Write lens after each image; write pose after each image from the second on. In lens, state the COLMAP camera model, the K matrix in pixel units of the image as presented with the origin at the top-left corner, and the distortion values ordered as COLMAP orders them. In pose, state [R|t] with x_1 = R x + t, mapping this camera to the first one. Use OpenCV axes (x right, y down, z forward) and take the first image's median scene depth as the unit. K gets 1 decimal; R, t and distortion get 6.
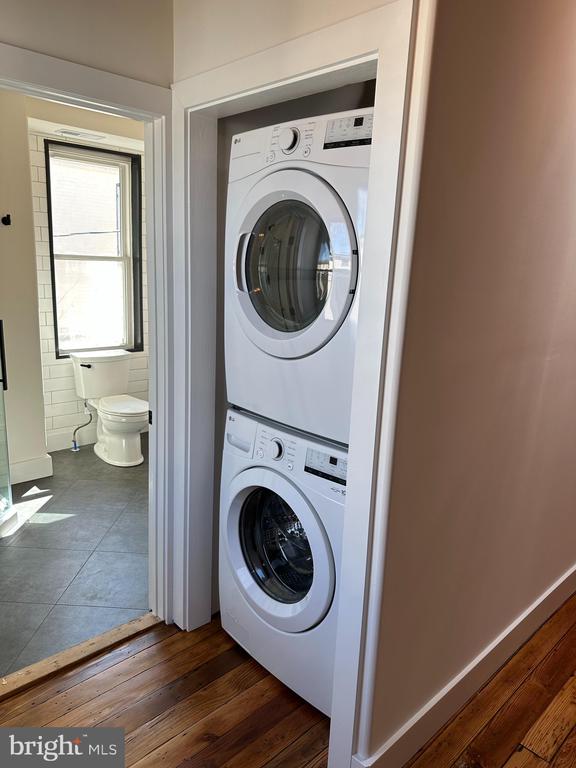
lens RADIAL K [[537.7, 0, 288.0], [0, 537.7, 384.0], [0, 0, 1]] dist [0.110942, -0.151885]
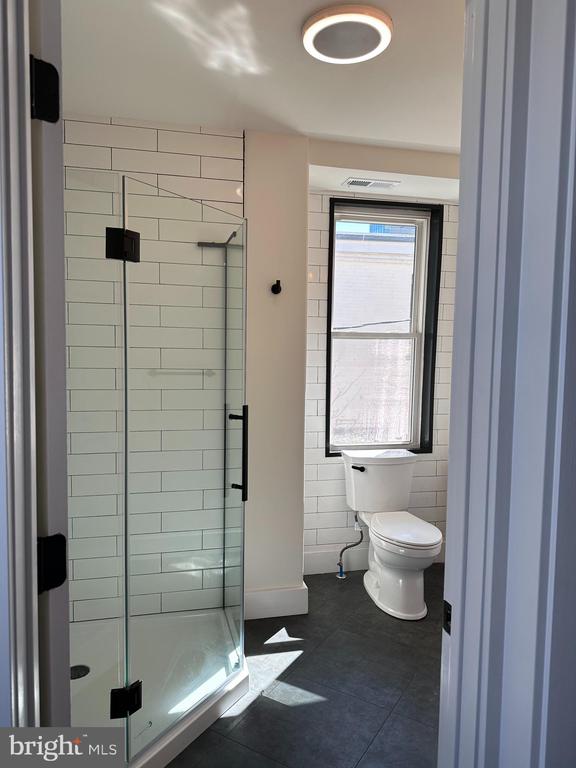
lens RADIAL K [[537.7, 0, 288.0], [0, 537.7, 384.0], [0, 0, 1]] dist [0.110942, -0.151885]
pose [[0.868264, -0.002140, -0.496098, -0.074367], [-0.083852, 0.984970, -0.151006, -0.026903], [0.488965, 0.172711, 0.855035, 0.267244]]
